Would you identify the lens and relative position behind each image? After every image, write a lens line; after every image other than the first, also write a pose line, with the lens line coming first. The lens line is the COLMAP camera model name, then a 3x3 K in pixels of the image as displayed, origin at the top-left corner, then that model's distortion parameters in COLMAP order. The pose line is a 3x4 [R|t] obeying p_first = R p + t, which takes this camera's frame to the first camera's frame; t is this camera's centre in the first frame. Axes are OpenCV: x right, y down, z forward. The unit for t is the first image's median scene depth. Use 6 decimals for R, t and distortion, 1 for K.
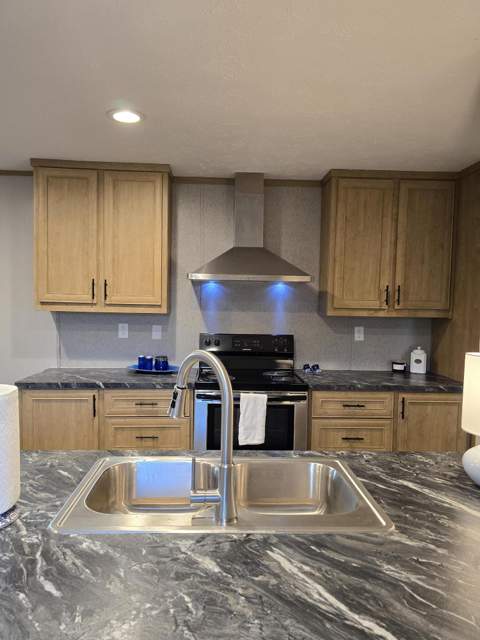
lens RADIAL K [[430.0, 0, 240.0], [0, 430.0, 320.0], [0, 0, 1]] dist [0.038580, -0.042184]
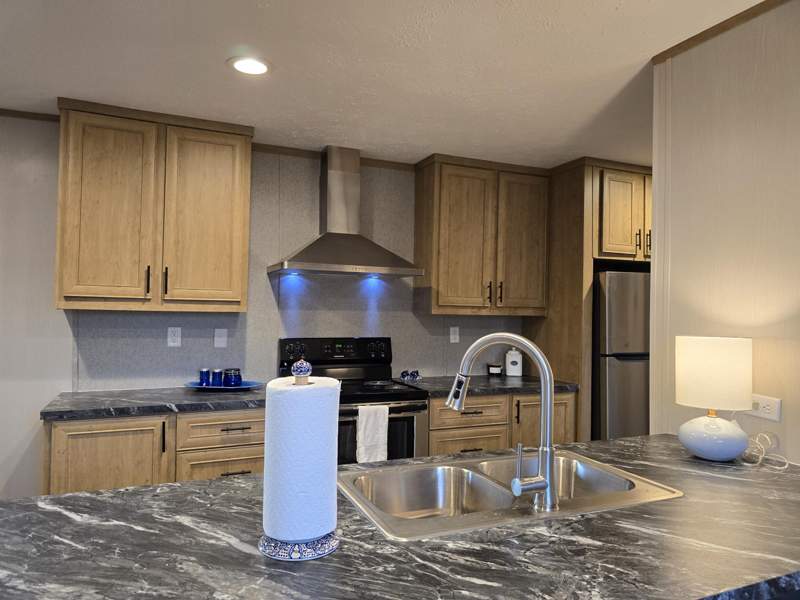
lens RADIAL K [[534.3, 0, 397.8], [0, 534.3, 294.5], [0, 0, 1]] dist [0.058191, -0.068001]
pose [[0.937807, 0.006853, 0.347088, -0.255950], [0.017227, 0.997655, -0.066243, 0.022197], [-0.346728, 0.068102, 0.935490, -0.011826]]
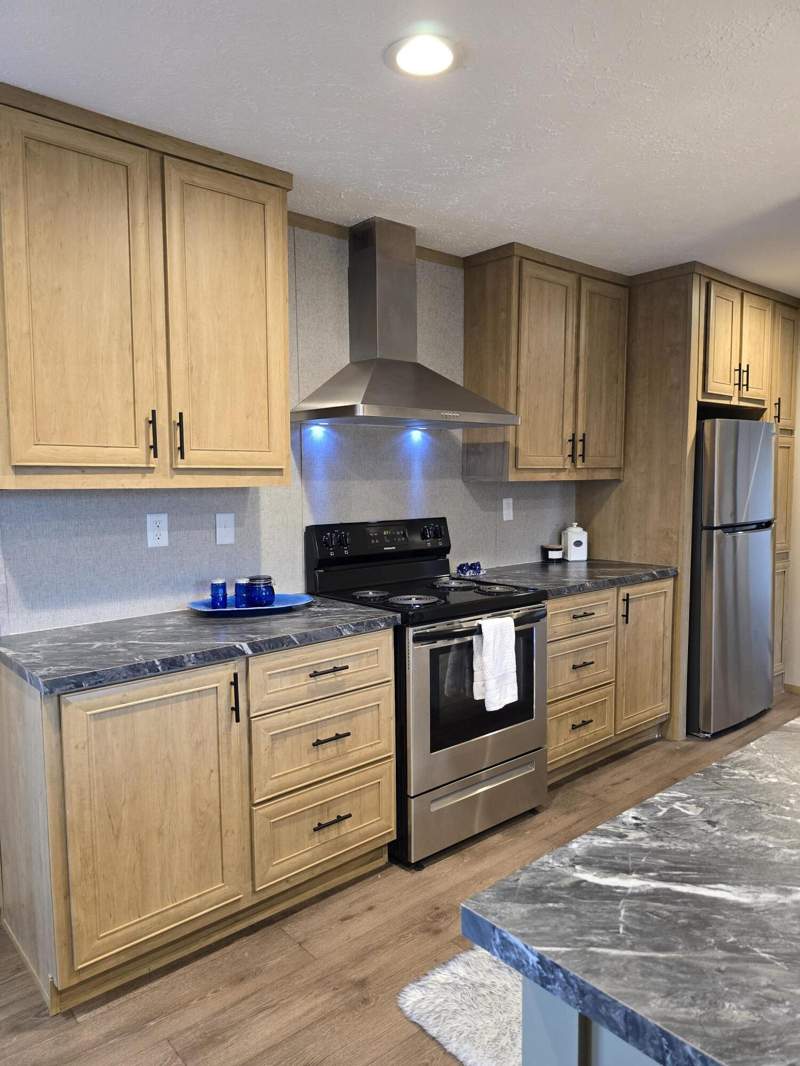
lens RADIAL K [[712.0, 0, 396.6], [0, 712.0, 526.0], [0, 0, 1]] dist [0.058191, -0.068001]
pose [[0.795800, -0.068664, 0.601654, -0.572295], [0.048833, 0.997591, 0.049260, -0.004337], [-0.603588, -0.009821, 0.797236, 0.286411]]
